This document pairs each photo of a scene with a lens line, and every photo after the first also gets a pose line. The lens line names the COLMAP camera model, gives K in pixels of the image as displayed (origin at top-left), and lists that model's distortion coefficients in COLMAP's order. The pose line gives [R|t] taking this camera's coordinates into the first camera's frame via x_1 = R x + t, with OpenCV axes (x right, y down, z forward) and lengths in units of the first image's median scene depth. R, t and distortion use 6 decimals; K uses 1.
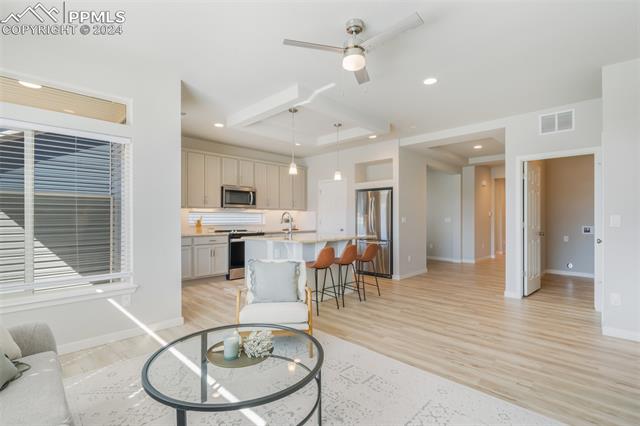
lens RADIAL K [[292.8, 0, 316.1], [0, 292.8, 217.6], [0, 0, 1]] dist [-0.001660, 0.000152]
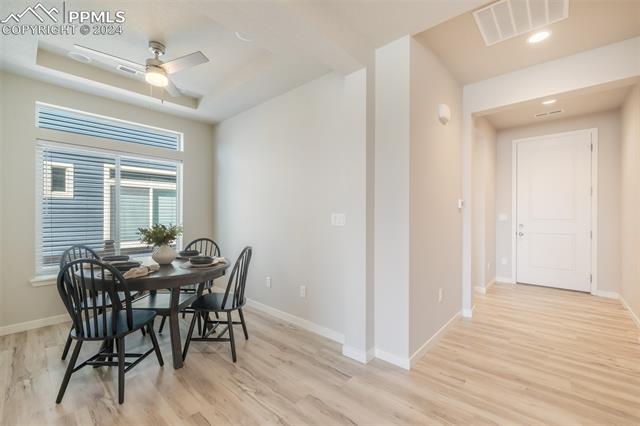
lens RADIAL K [[261.5, 0, 319.2], [0, 261.5, 216.2], [0, 0, 1]] dist [-0.003417, -0.000290]
pose [[0.998949, 0.001773, 0.045808, 0.985632], [-0.001800, 0.999998, 0.000552, 0.009323], [-0.045807, -0.000634, 0.998950, 1.671349]]
